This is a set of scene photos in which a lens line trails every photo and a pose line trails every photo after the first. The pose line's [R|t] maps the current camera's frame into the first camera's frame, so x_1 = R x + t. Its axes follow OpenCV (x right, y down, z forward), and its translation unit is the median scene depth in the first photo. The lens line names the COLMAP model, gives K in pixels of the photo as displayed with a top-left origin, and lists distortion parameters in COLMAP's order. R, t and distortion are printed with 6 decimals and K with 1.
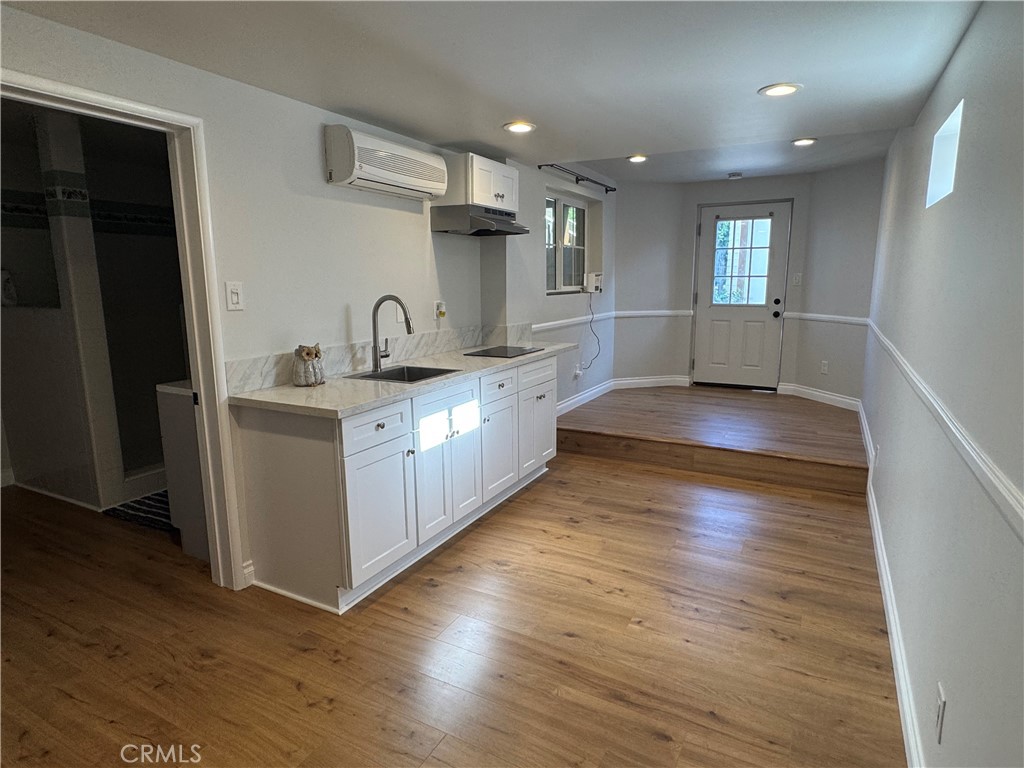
lens RADIAL K [[574.0, 0, 513.8], [0, 574.0, 379.4], [0, 0, 1]] dist [-0.000774, -0.000769]
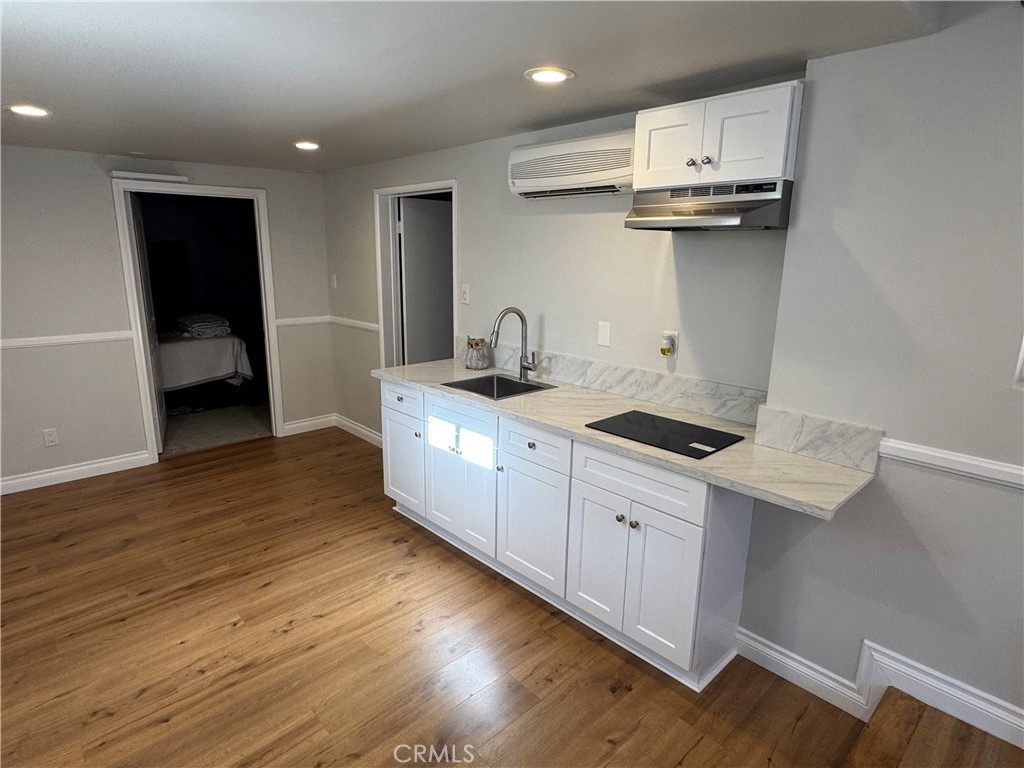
lens RADIAL K [[574.0, 0, 514.3], [0, 574.0, 386.3], [0, 0, 1]] dist [-0.000774, -0.000769]
pose [[-0.316591, 0.220907, -0.922480, 0.785451], [-0.176018, 0.941932, 0.285974, -0.324208], [0.932088, 0.252909, -0.259324, 1.378906]]
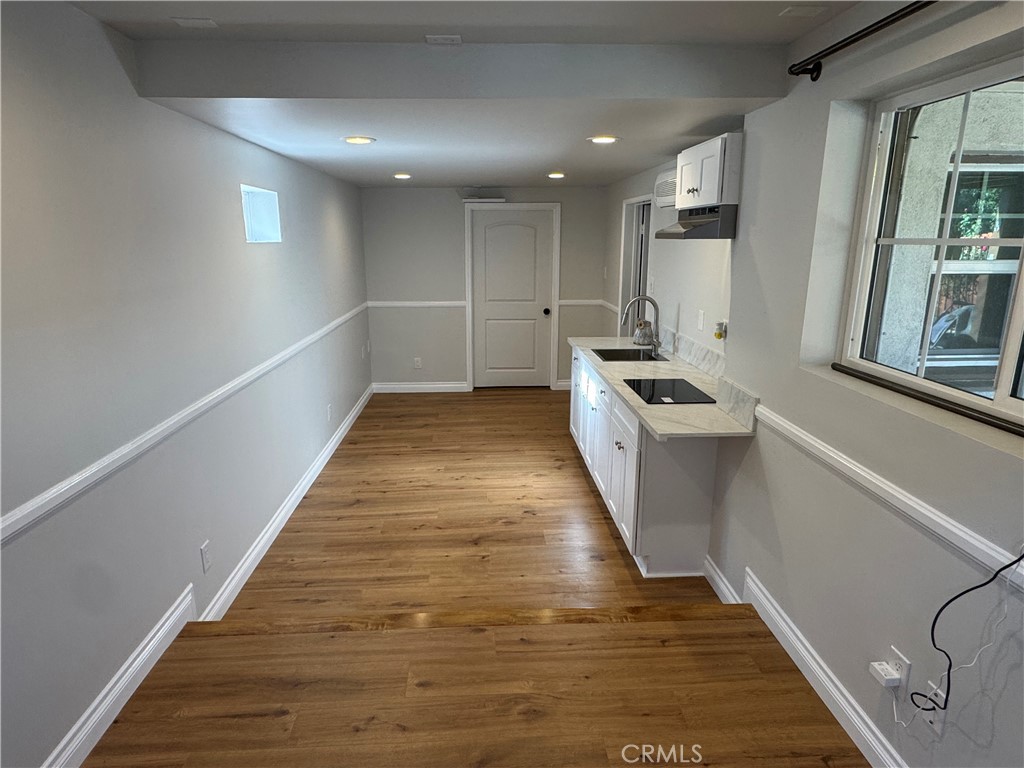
lens RADIAL K [[623.4, 0, 512.2], [0, 623.4, 387.8], [0, 0, 1]] dist [0.000494, 0.000004]
pose [[-0.852834, 0.131513, -0.505350, 0.829110], [-0.084577, 0.920198, 0.382206, -0.500093], [0.515287, 0.368700, -0.773653, 2.145191]]
